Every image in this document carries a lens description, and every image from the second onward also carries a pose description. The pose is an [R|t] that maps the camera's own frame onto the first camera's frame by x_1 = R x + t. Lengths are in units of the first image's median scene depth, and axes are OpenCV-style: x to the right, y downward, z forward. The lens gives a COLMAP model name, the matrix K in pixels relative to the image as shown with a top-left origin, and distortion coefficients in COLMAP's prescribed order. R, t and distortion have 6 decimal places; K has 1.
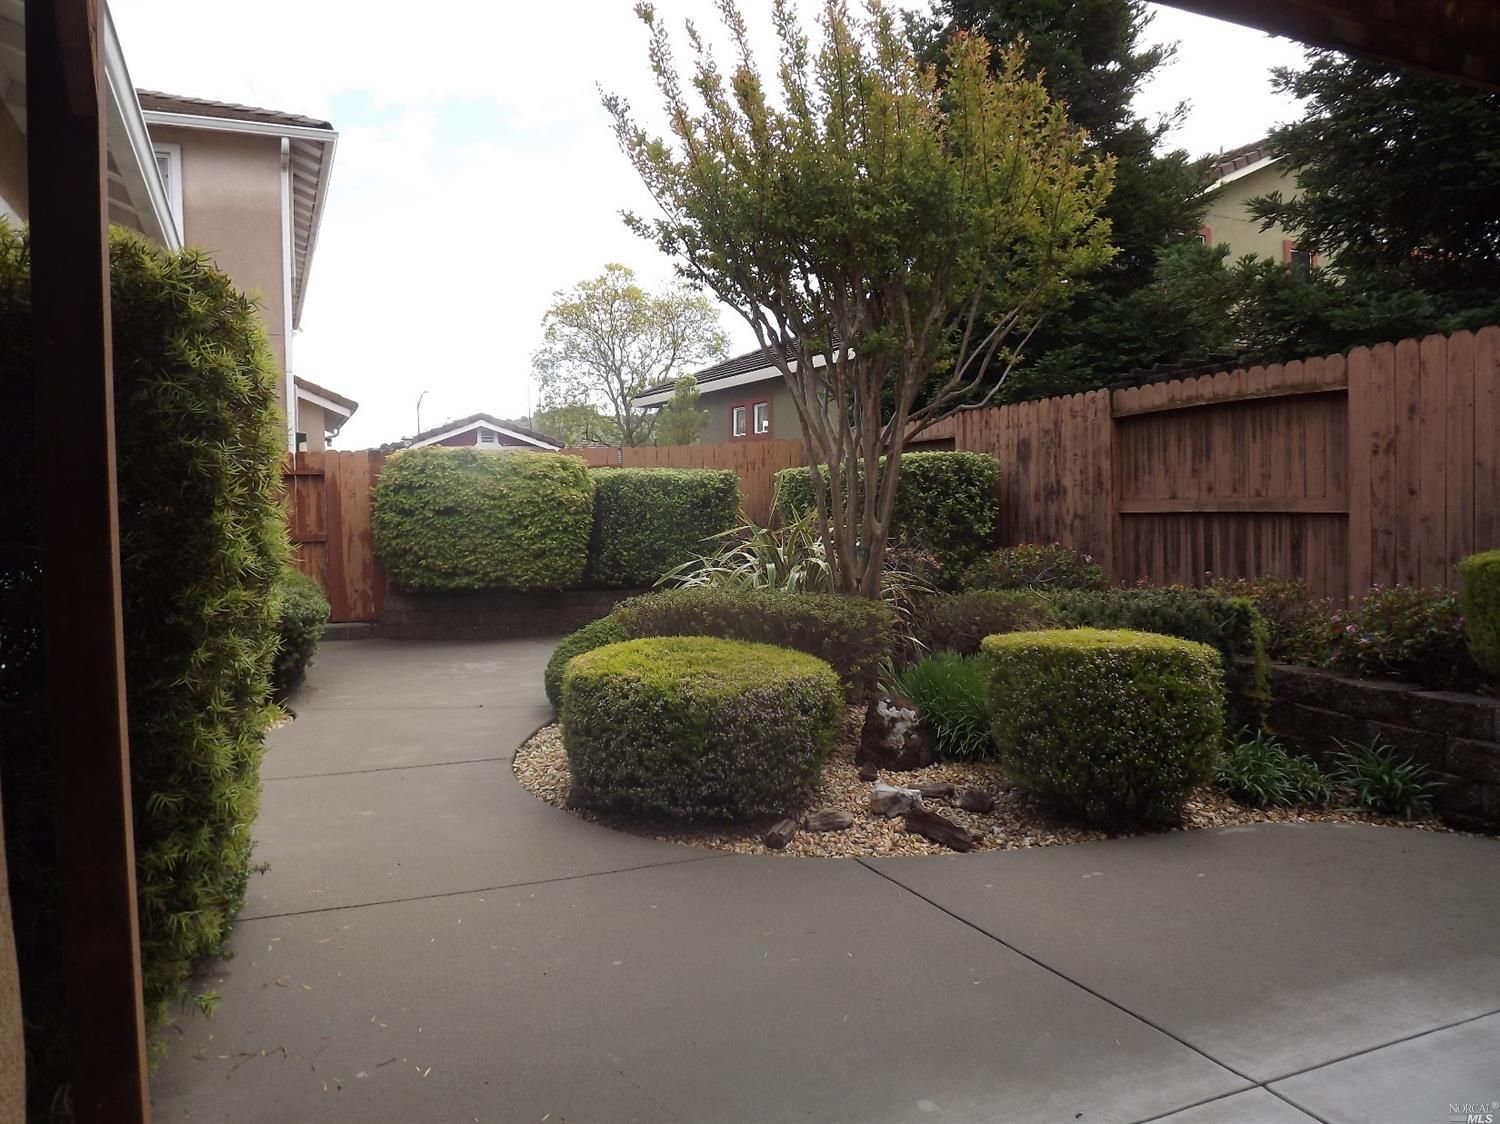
lens RADIAL K [[1109.8, 0, 750.0], [0, 1109.8, 562.0], [0, 0, 1]] dist [-0.056849, -0.001562]
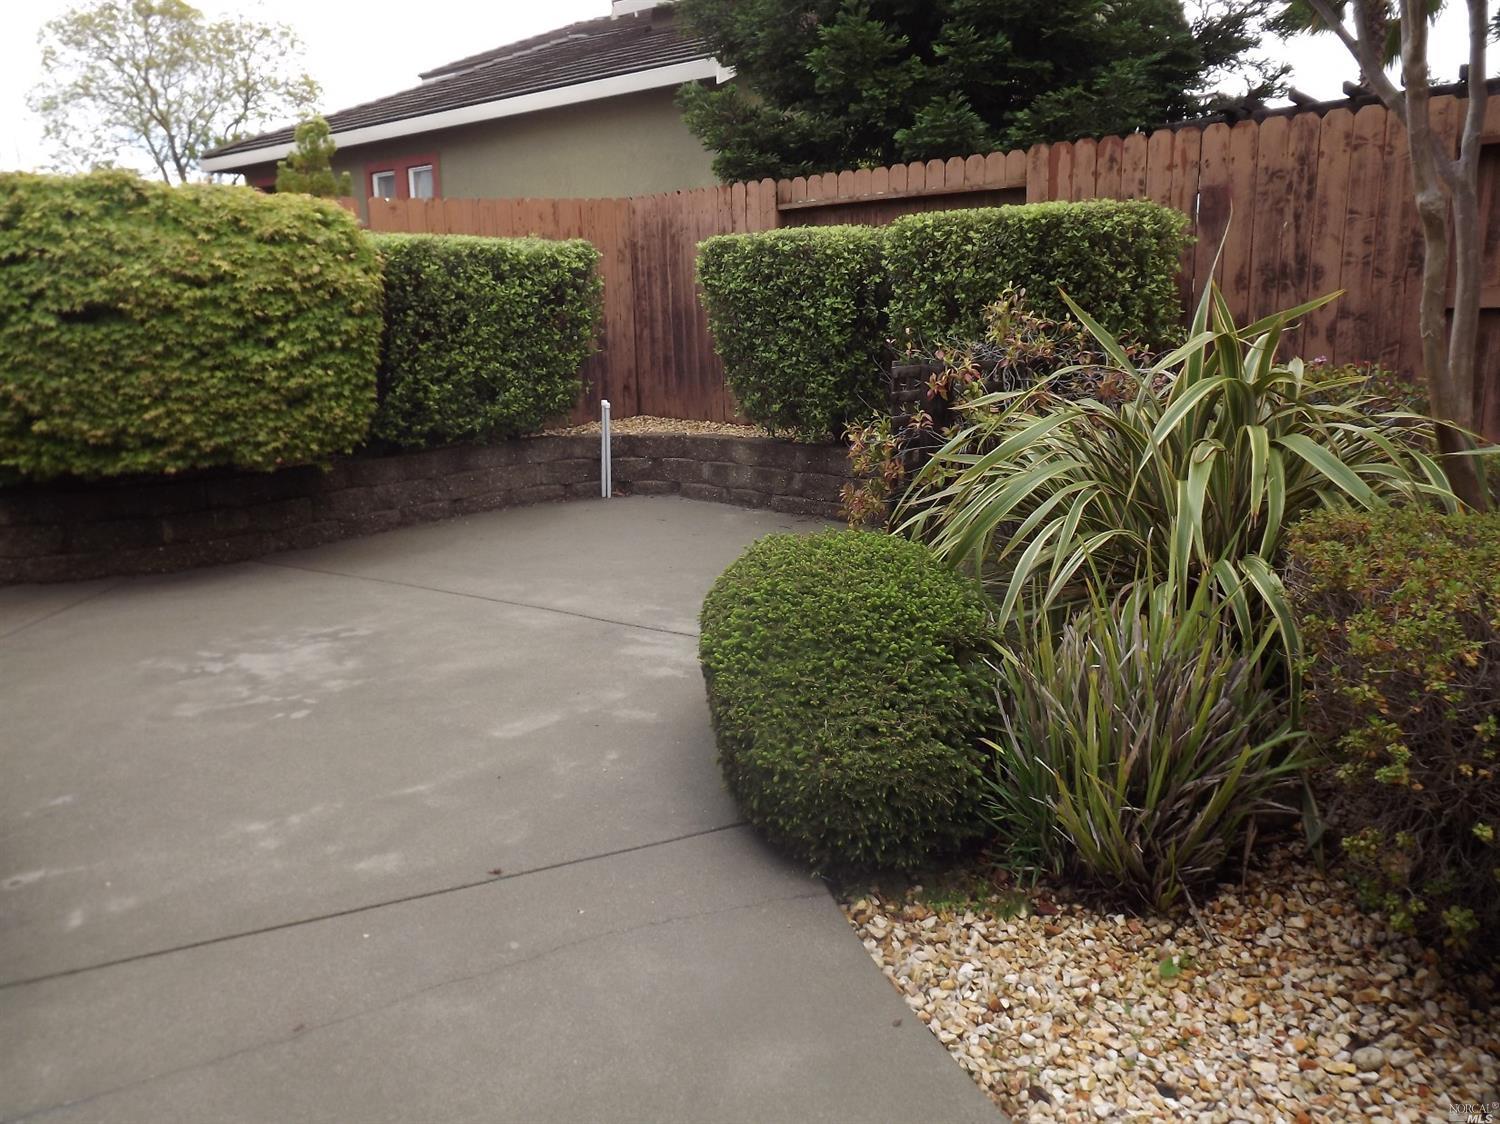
lens RADIAL K [[1086.0, 0, 750.0], [0, 1086.0, 562.0], [0, 0, 1]] dist [-0.050503, 0.001860]
pose [[0.905828, -0.098561, 0.412020, -0.217704], [0.025175, 0.983365, 0.179888, -0.016567], [-0.422896, -0.152574, 0.893241, 0.472748]]
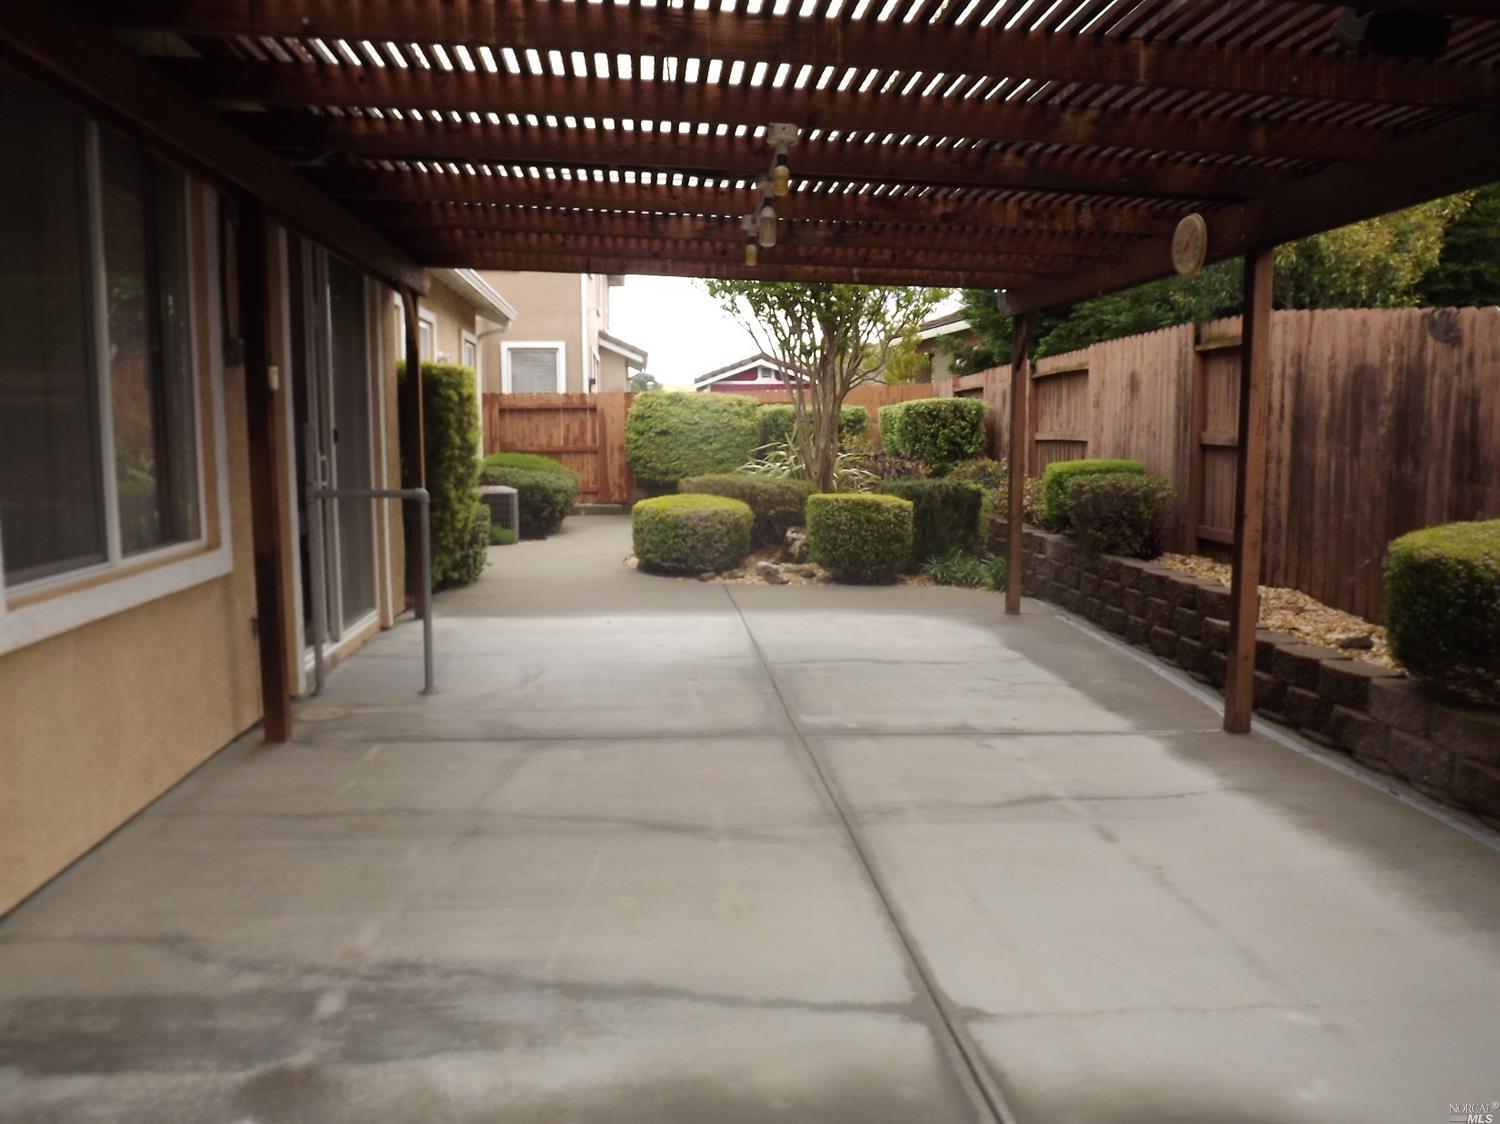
lens RADIAL K [[1086.0, 0, 750.0], [0, 1086.0, 562.0], [0, 0, 1]] dist [-0.050503, 0.001860]
pose [[0.952393, 0.050123, -0.300724, 0.315702], [-0.029108, 0.996836, 0.073961, 0.019741], [0.303480, -0.061687, 0.950839, -0.438049]]
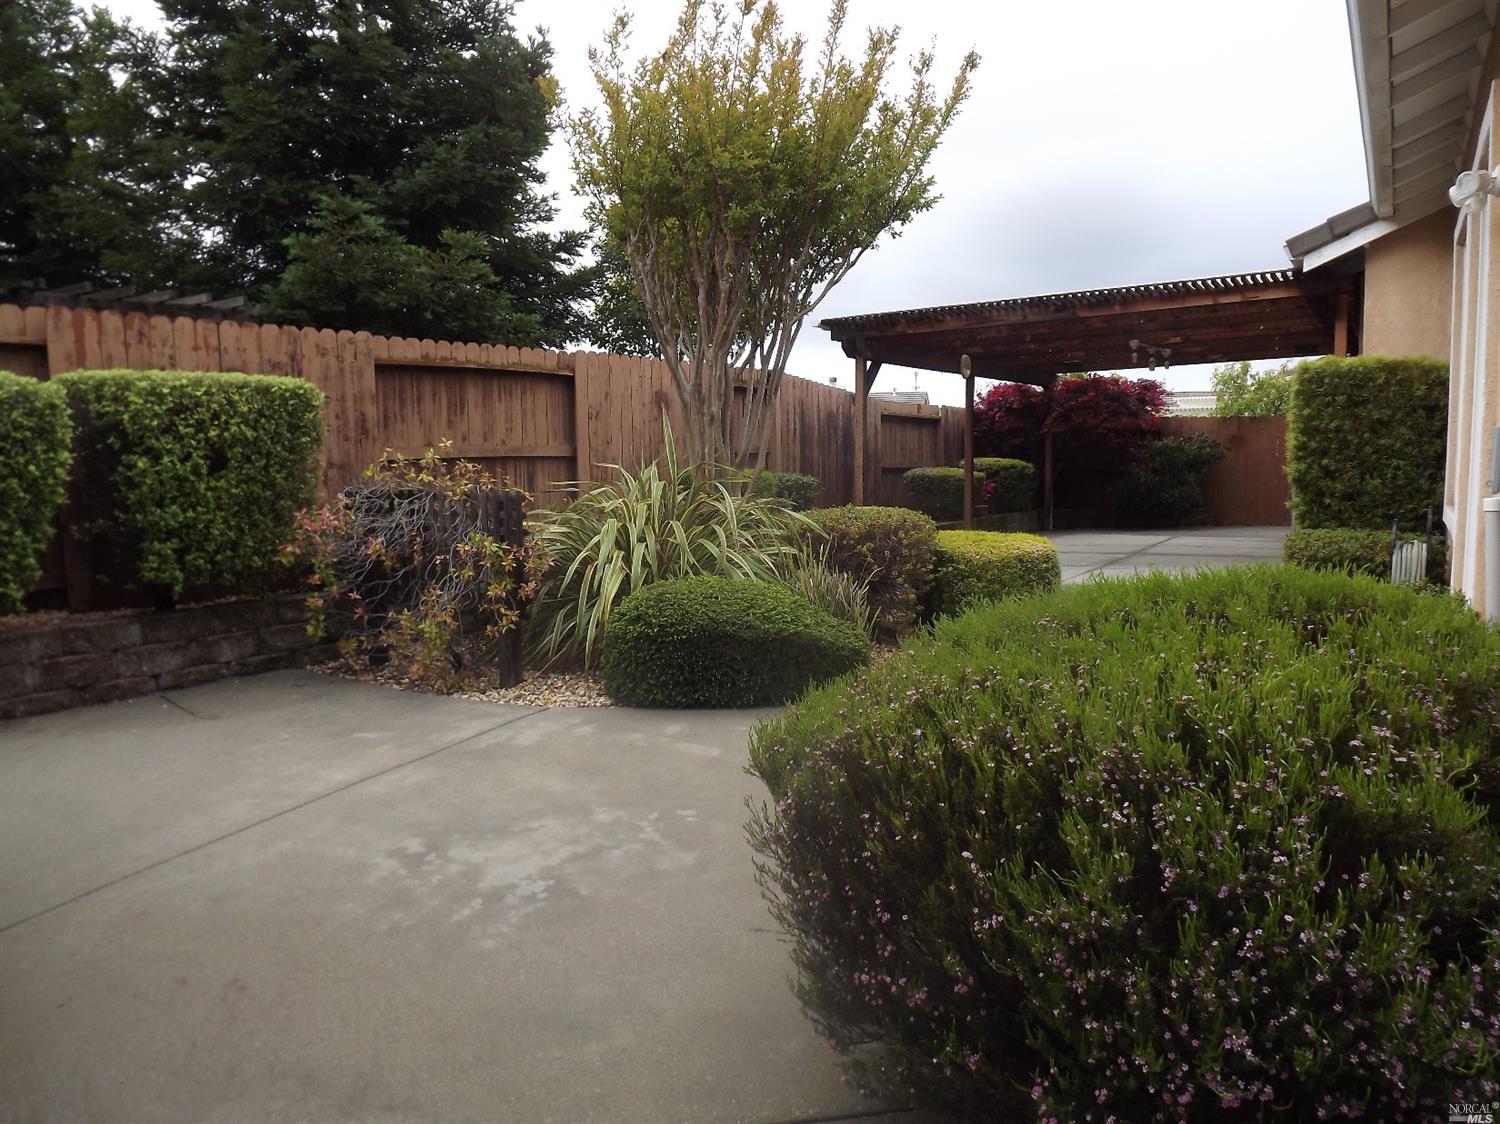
lens RADIAL K [[1061.6, 0, 750.0], [0, 1061.6, 562.0], [0, 0, 1]] dist [-0.006726, -0.001977]
pose [[-0.570932, -0.064186, 0.818484, -0.503483], [0.066131, 0.990104, 0.123775, -0.038603], [-0.818330, 0.124794, -0.561038, 0.985510]]
